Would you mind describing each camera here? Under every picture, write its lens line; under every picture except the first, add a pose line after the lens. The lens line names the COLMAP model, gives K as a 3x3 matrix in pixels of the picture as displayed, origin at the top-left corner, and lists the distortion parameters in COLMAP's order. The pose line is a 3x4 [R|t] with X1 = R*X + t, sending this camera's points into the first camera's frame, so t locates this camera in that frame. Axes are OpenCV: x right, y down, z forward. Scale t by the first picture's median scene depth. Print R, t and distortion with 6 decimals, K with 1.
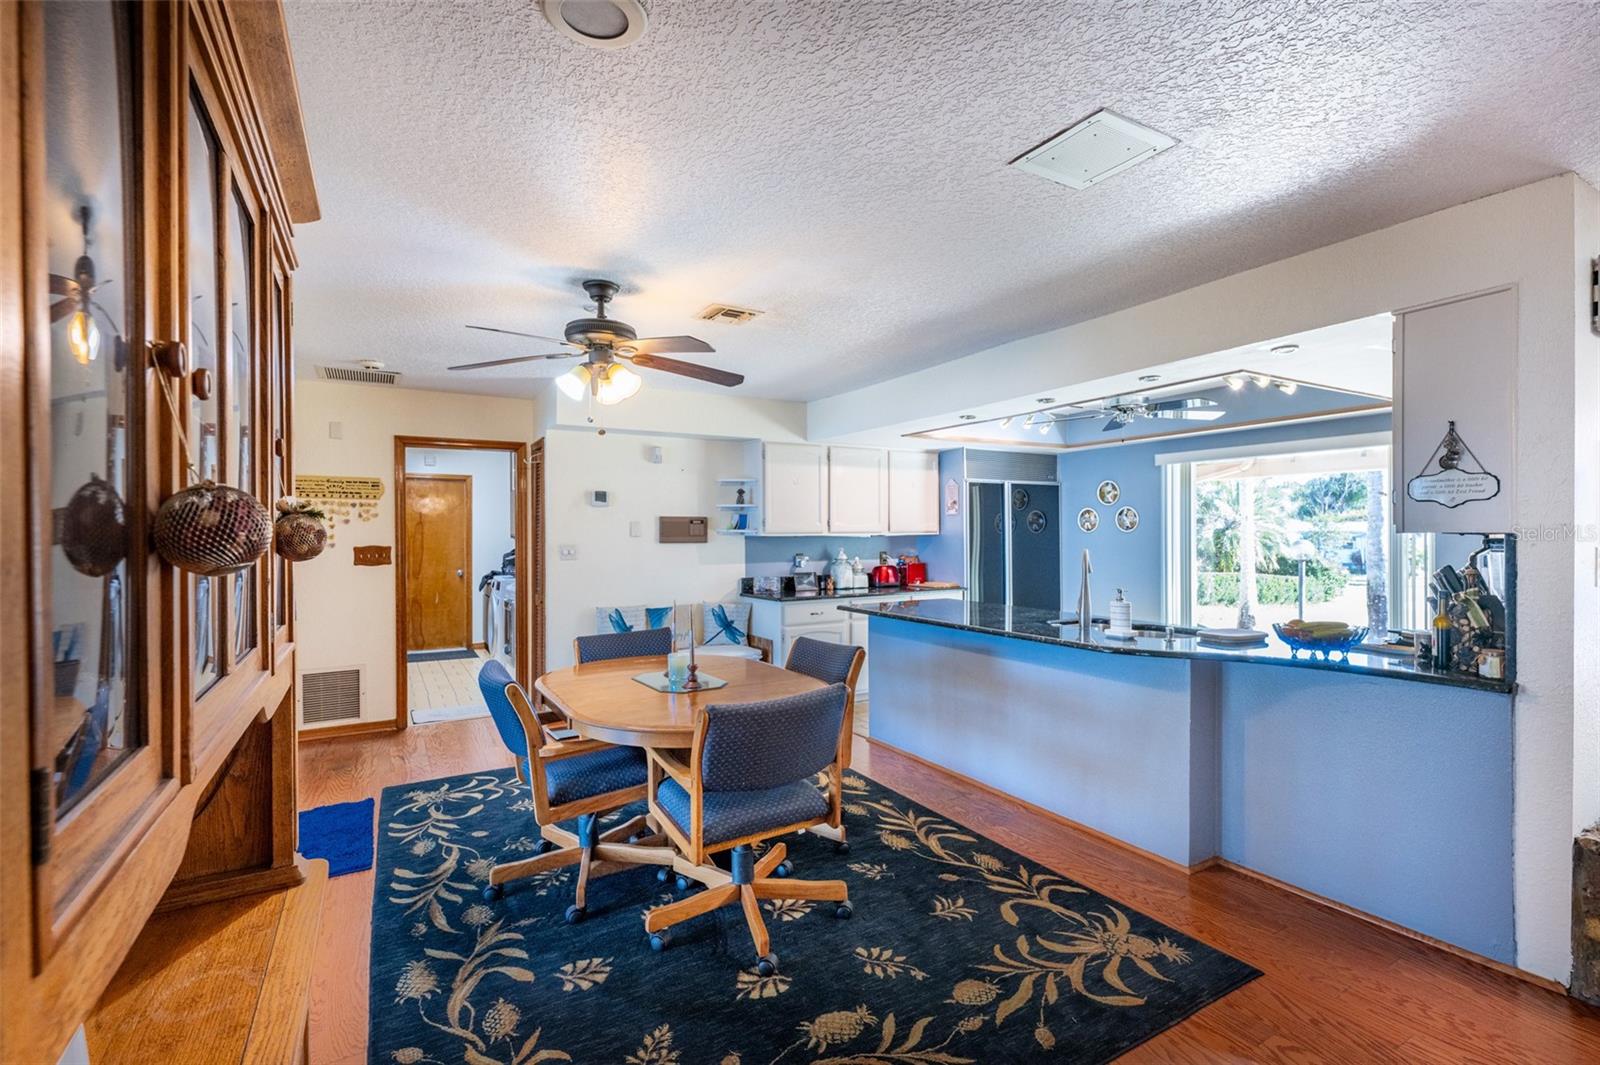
lens RADIAL K [[722.2, 0, 801.6], [0, 722.2, 535.5], [0, 0, 1]] dist [-0.002273, -0.000141]
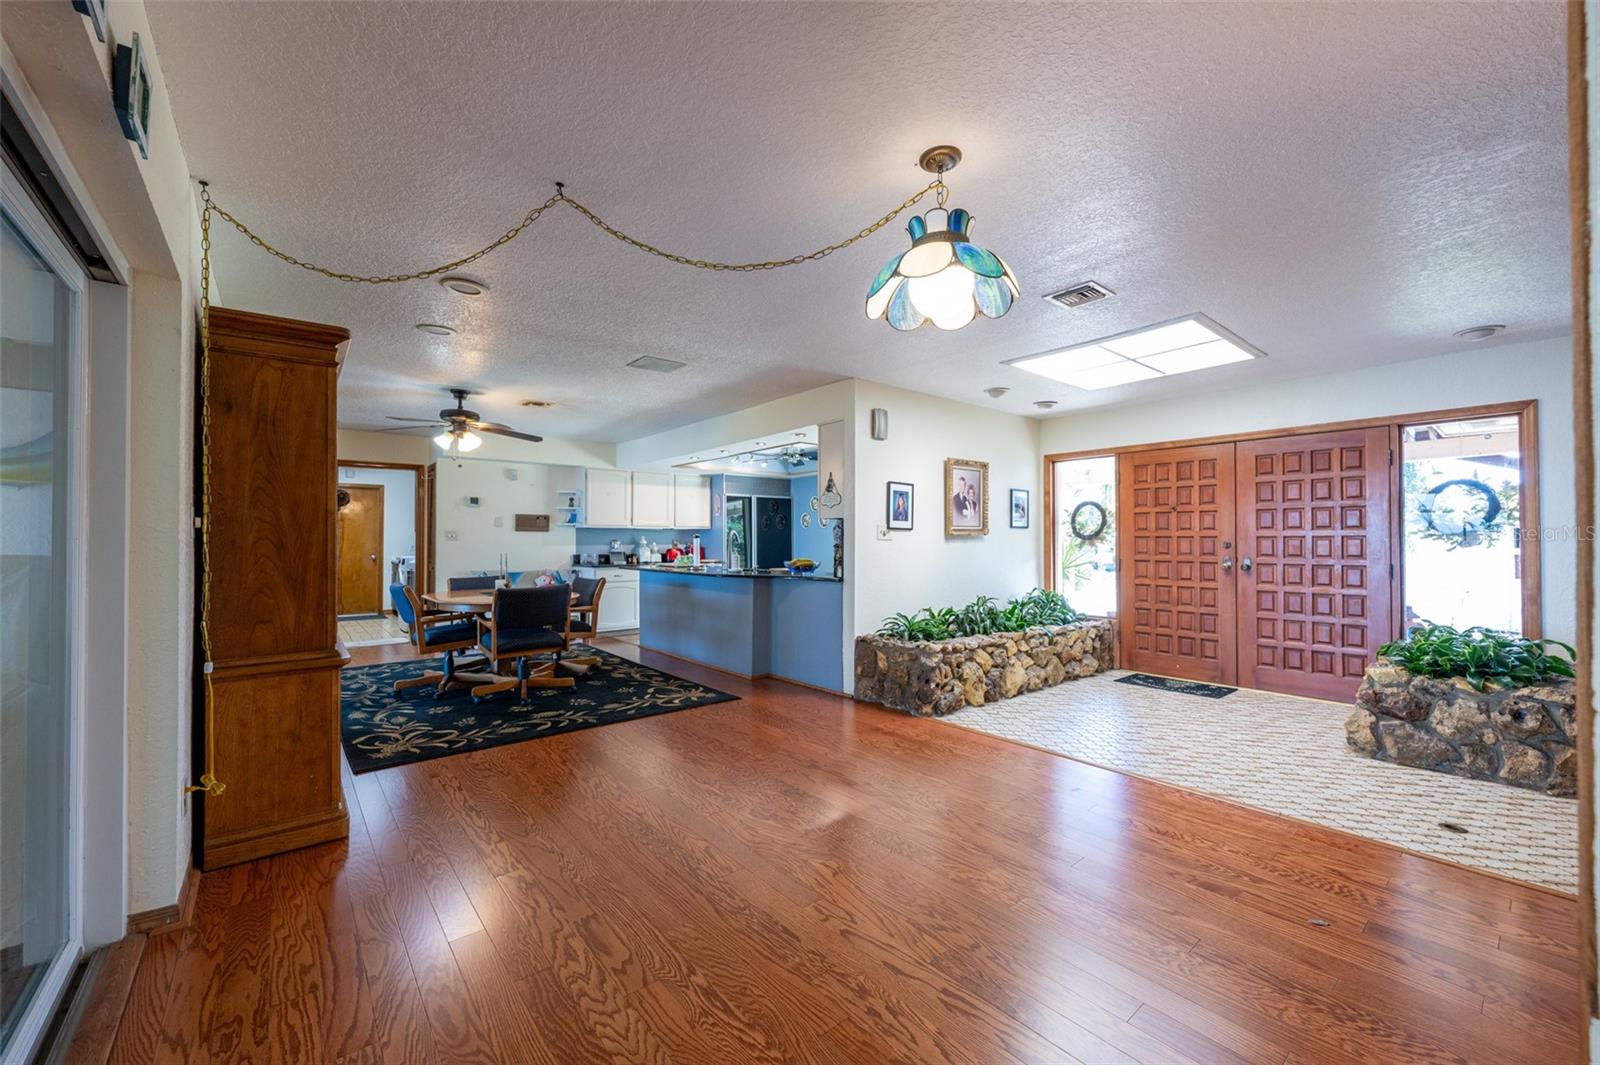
lens RADIAL K [[628.2, 0, 802.5], [0, 628.2, 534.1], [0, 0, 1]] dist [-0.001288, 0.000367]
pose [[0.986704, 0.005714, 0.162428, 0.185602], [-0.003626, 0.999907, -0.013152, 0.030556], [-0.162488, 0.012389, 0.986633, -0.421593]]
